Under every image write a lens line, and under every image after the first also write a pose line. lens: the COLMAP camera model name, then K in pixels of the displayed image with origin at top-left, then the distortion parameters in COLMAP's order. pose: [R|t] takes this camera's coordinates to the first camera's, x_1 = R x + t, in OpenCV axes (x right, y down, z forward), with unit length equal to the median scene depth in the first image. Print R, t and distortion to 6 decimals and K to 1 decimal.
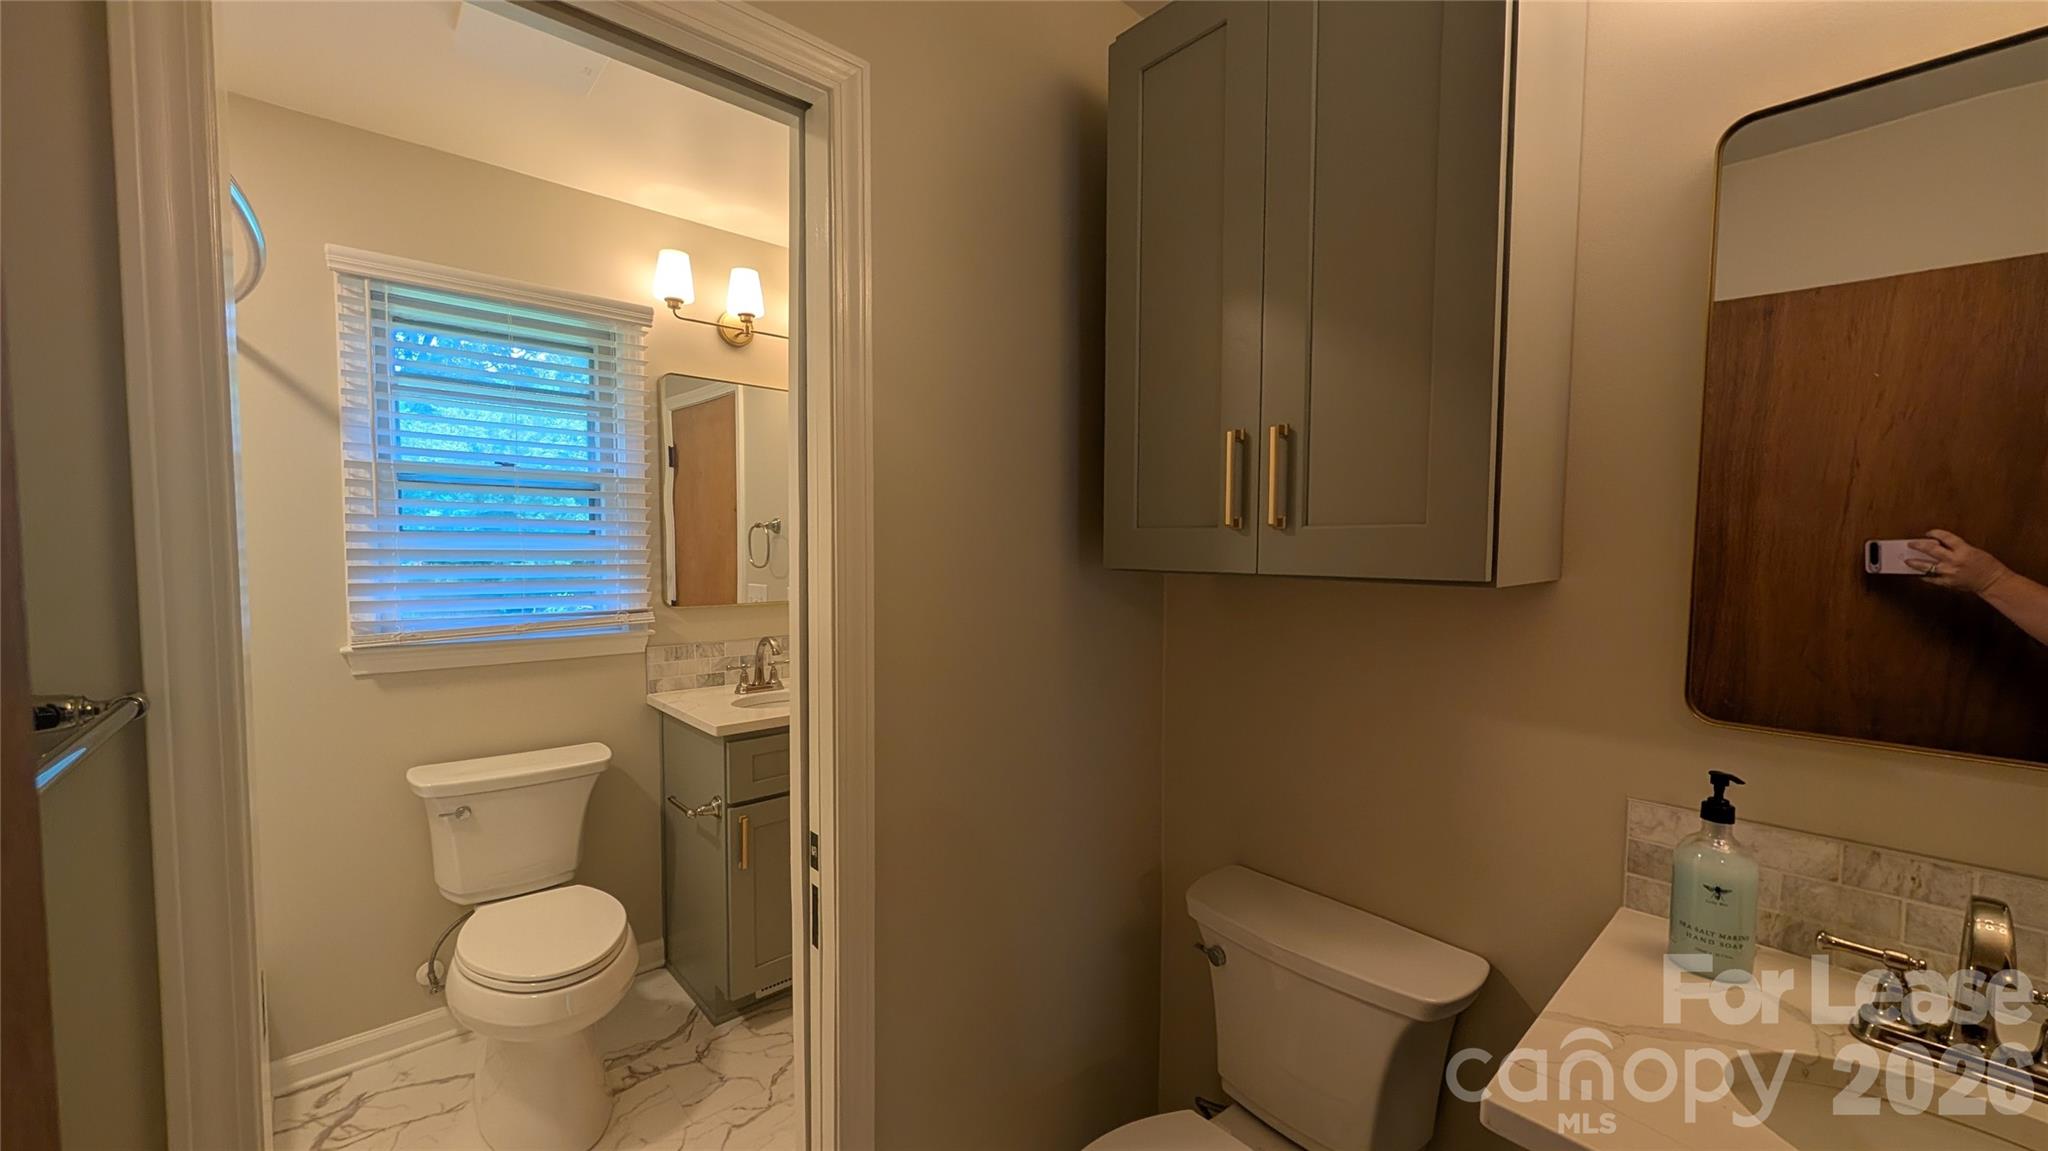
lens RADIAL K [[771.6, 0, 1015.5], [0, 771.6, 591.7], [0, 0, 1]] dist [0.000415, -0.000518]
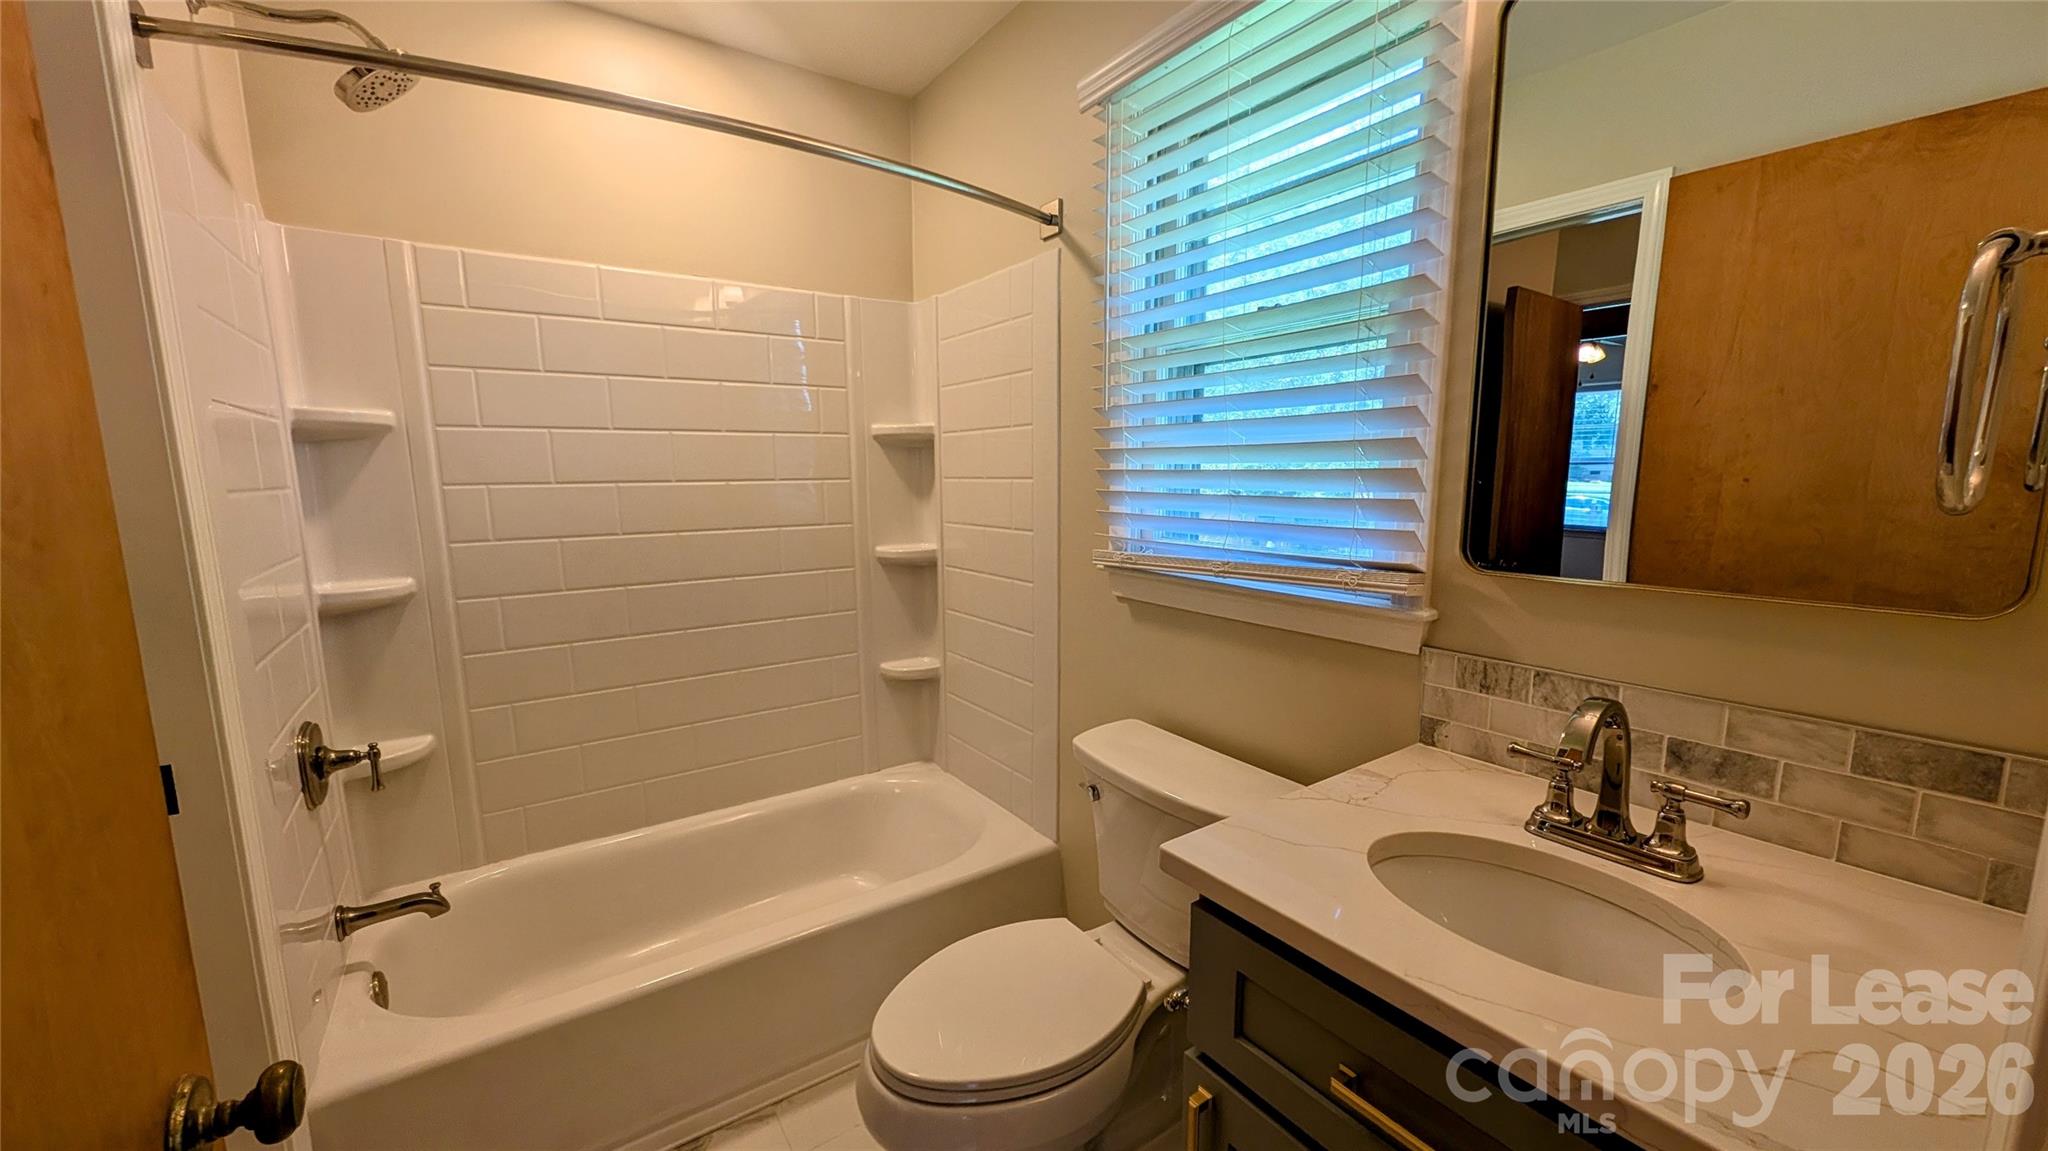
lens RADIAL K [[771.6, 0, 1012.8], [0, 771.6, 582.6], [0, 0, 1]] dist [0.000415, -0.000518]
pose [[-0.149625, 0.152851, -0.976857, 0.014394], [-0.026218, 0.987018, 0.158457, -0.035598], [0.988395, 0.049321, -0.143675, 0.843290]]
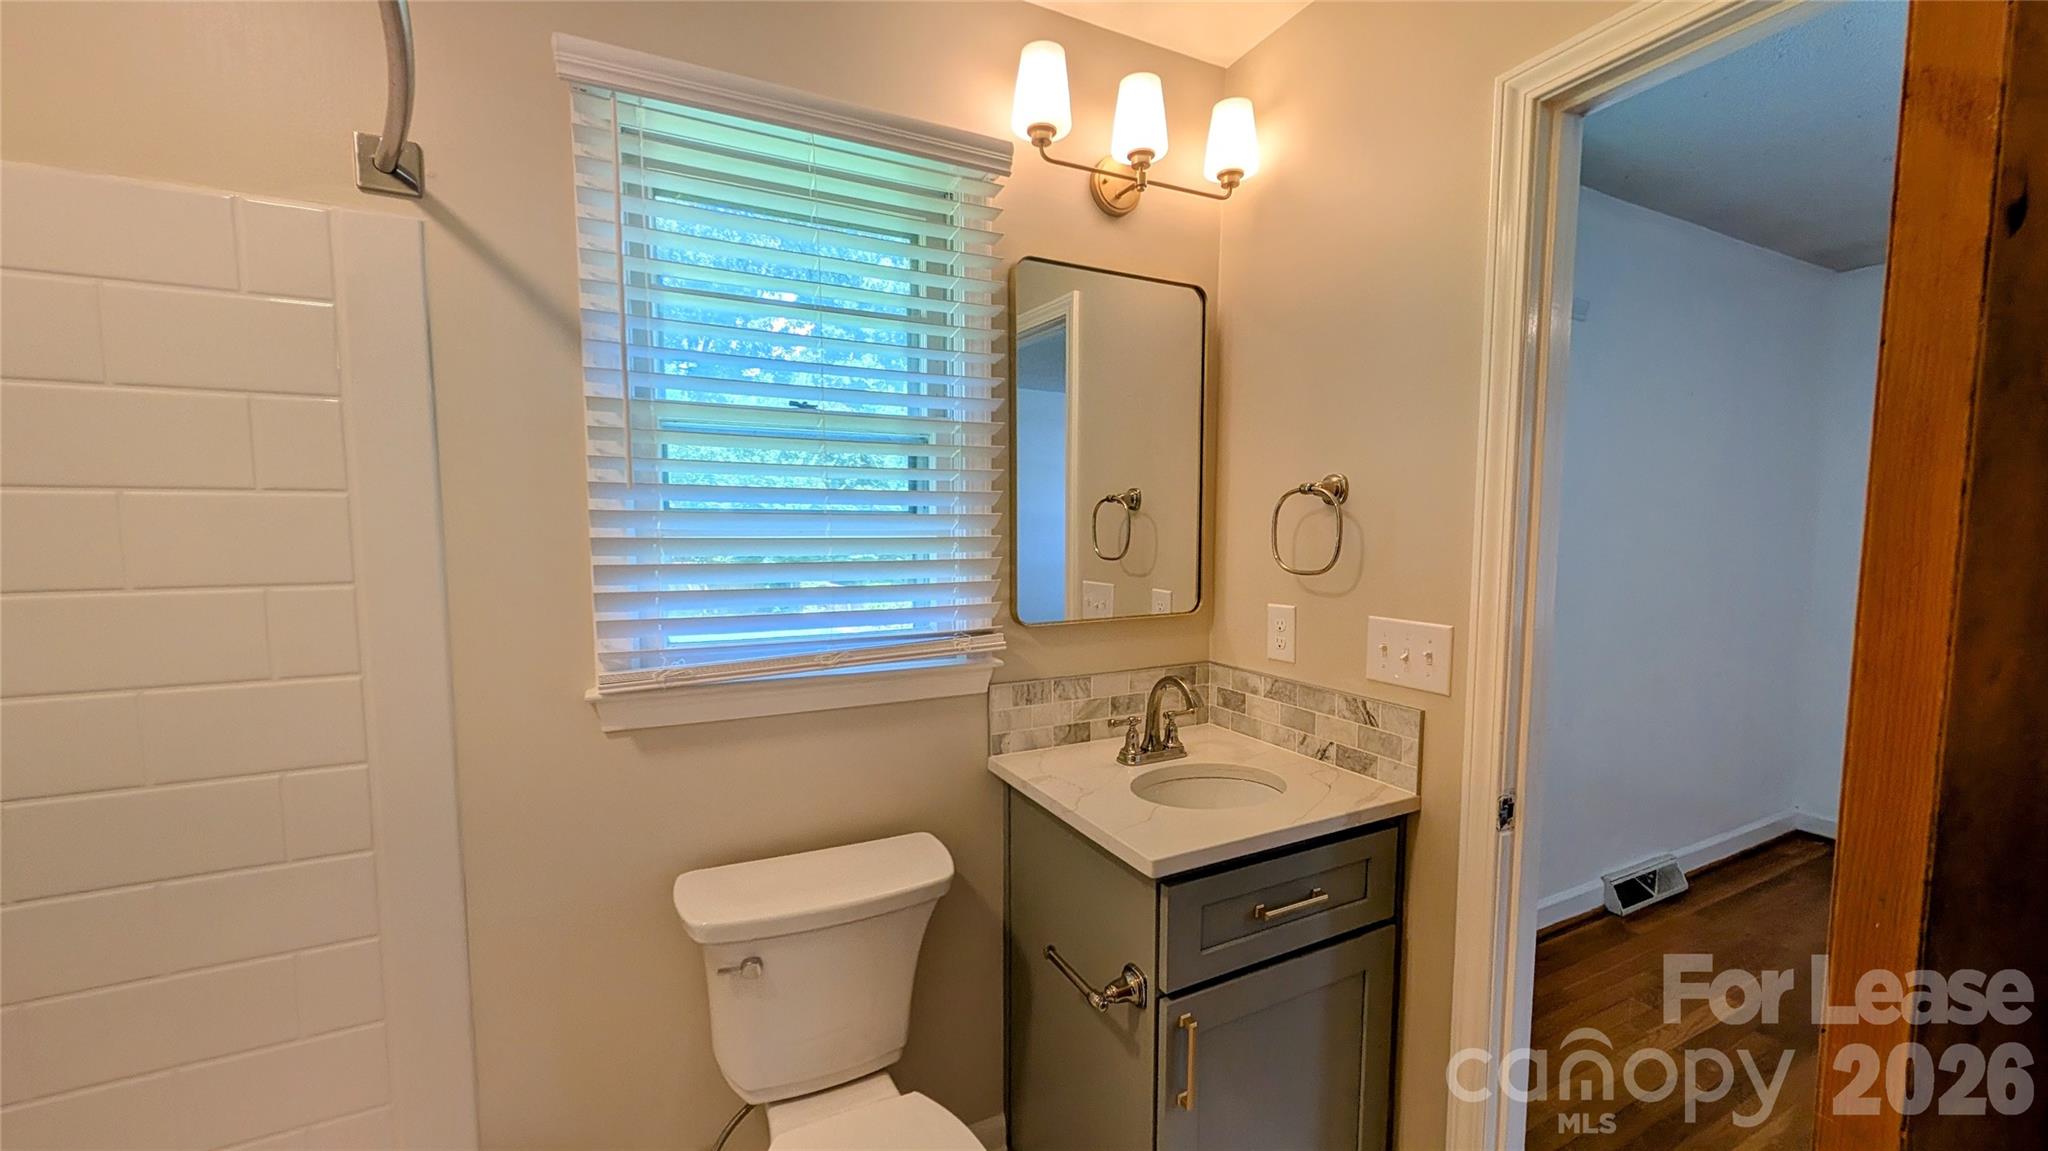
lens RADIAL K [[771.6, 0, 1009.1], [0, 771.6, 591.3], [0, 0, 1]] dist [0.000415, -0.000518]
pose [[0.961633, 0.014866, -0.273936, -0.292499], [-0.007427, 0.999575, 0.028176, -0.026894], [0.274238, -0.025060, 0.961335, 0.390095]]
